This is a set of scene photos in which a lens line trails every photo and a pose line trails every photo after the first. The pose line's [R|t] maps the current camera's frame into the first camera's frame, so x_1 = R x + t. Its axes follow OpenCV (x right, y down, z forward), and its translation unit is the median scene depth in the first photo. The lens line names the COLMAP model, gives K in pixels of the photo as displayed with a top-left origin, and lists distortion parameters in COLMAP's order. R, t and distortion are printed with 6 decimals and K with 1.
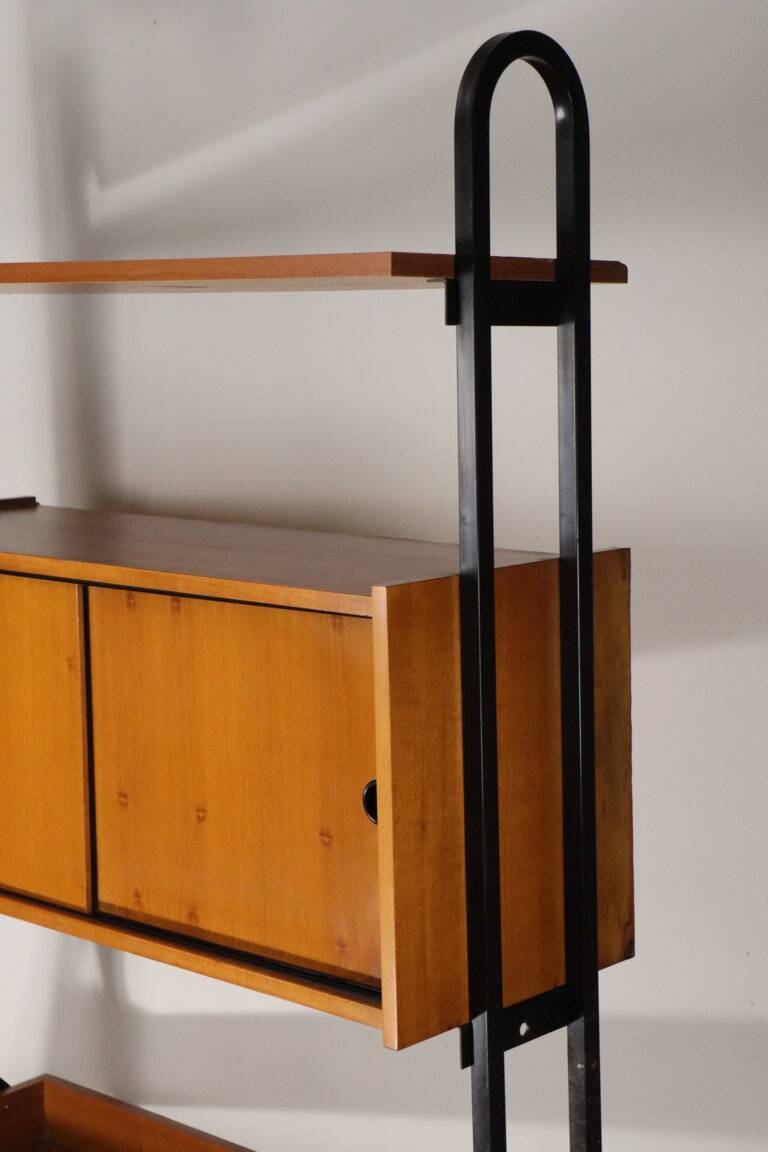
lens RADIAL K [[2161.5, 0, 377.8], [0, 2161.5, 594.7], [0, 0, 1]] dist [0.248931, 0.000000]
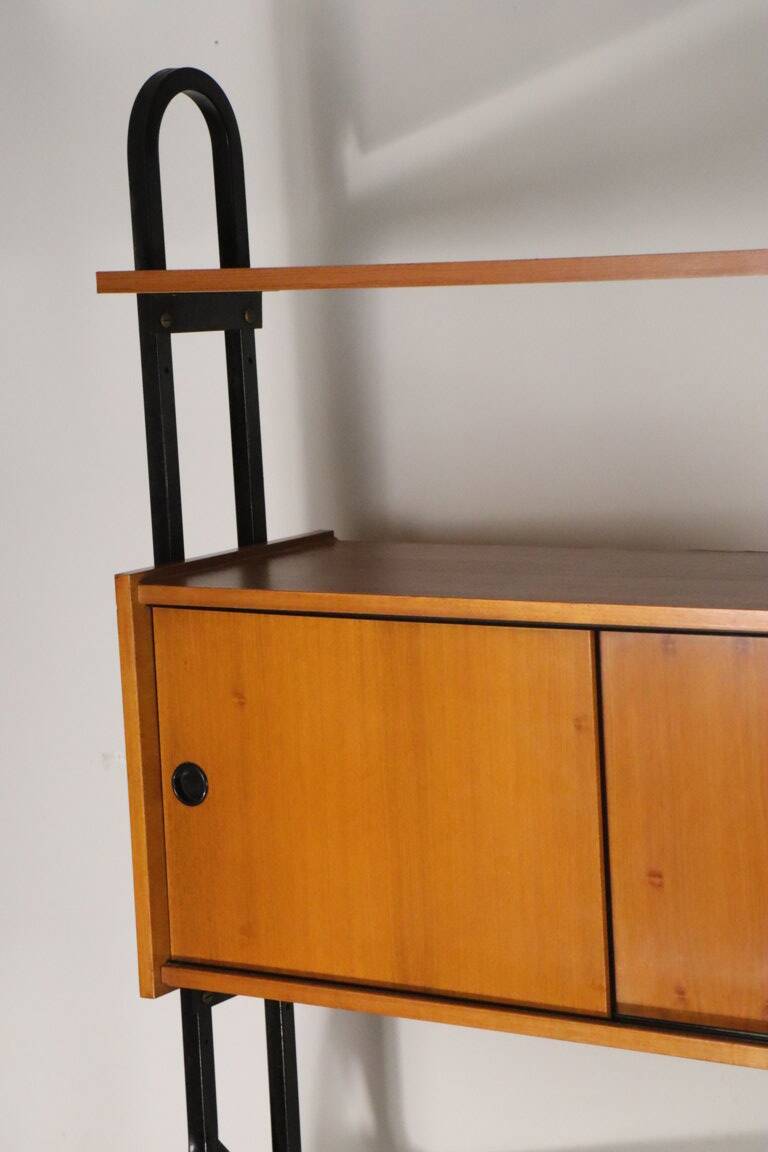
lens RADIAL K [[2989.5, 0, 383.3], [0, 2989.5, 570.5], [0, 0, 1]] dist [0.358292, 0.000000]
pose [[0.982643, -0.059933, 0.175558, -0.440296], [0.062624, 0.997989, -0.009824, -0.022738], [-0.174616, 0.020648, 0.984420, -0.151566]]
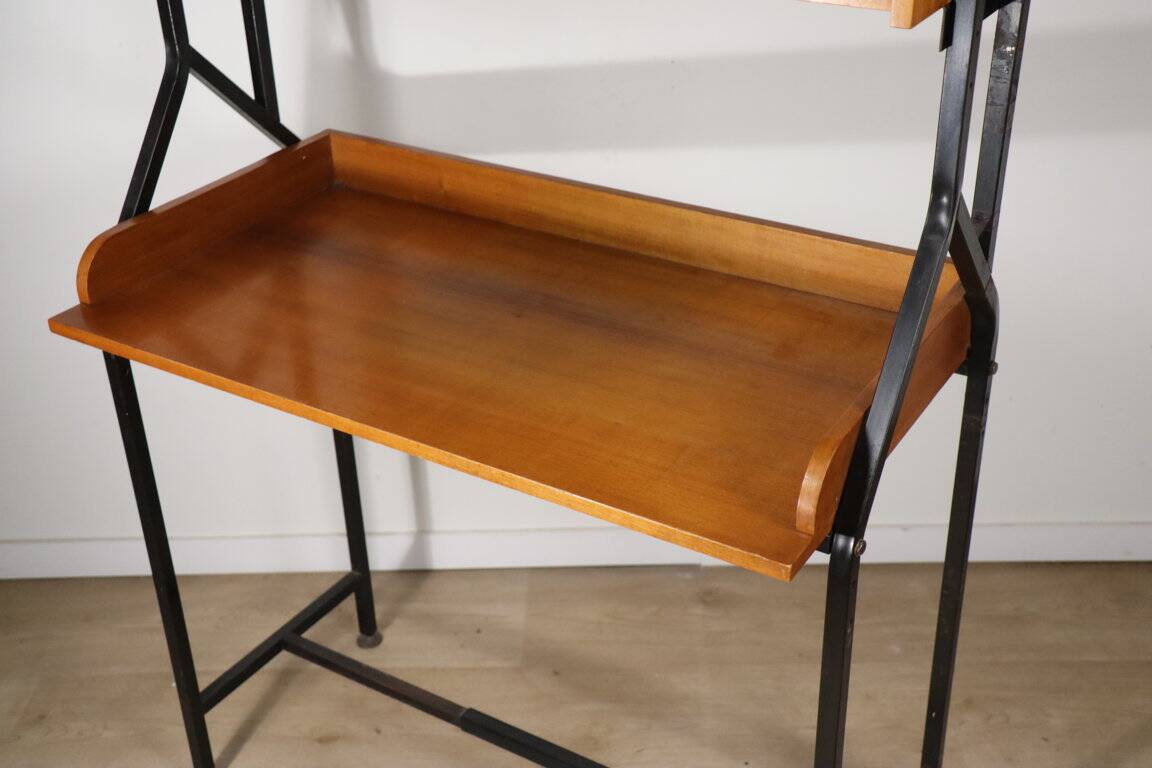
lens RADIAL K [[1432.2, 0, 576.3], [0, 1432.2, 390.5], [0, 0, 1]] dist [0.051537, 0.000000]
pose [[0.979907, -0.098499, 0.173438, -0.226333], [0.029521, 0.931601, 0.362281, 0.113836], [-0.197260, -0.349882, 0.915790, 0.374555]]
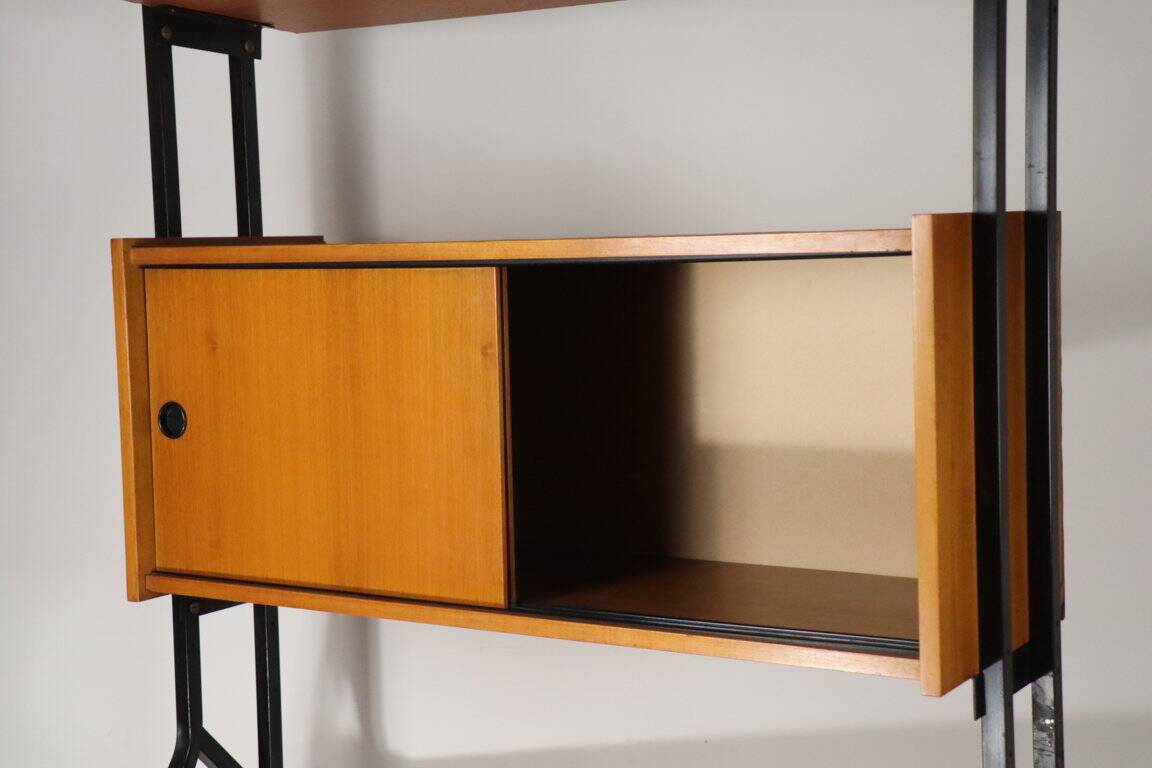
lens RADIAL K [[1822.0, 0, 566.6], [0, 1822.0, 388.7], [0, 0, 1]] dist [0.181309, 0.000000]
pose [[0.980022, -0.027977, 0.196912, -0.280821], [0.038924, 0.997891, -0.051942, 0.096969], [-0.195043, 0.058569, 0.979044, 0.200049]]
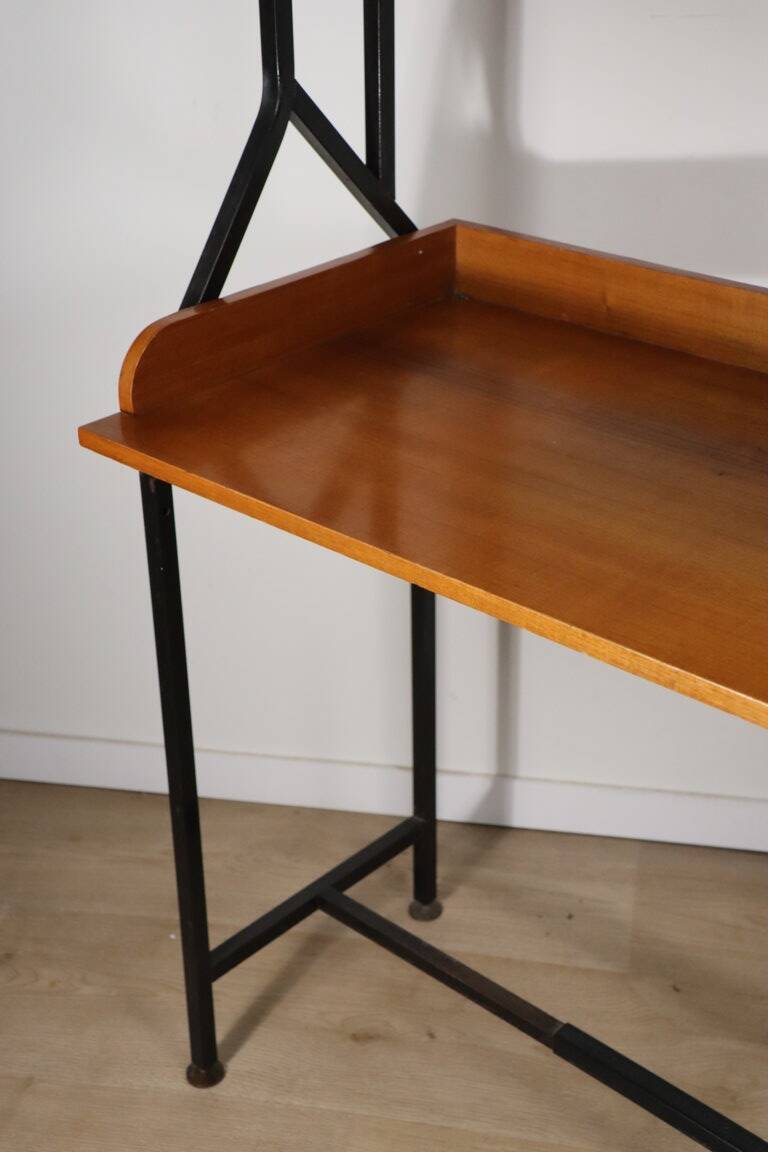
lens RADIAL K [[1663.6, 0, 366.4], [0, 1663.6, 572.5], [0, 0, 1]] dist [0.121420, 0.000000]
pose [[0.999800, -0.000080, 0.020009, -0.265770], [-0.006497, 0.944501, 0.328443, 0.187710], [-0.018925, -0.328507, 0.944312, 0.504258]]
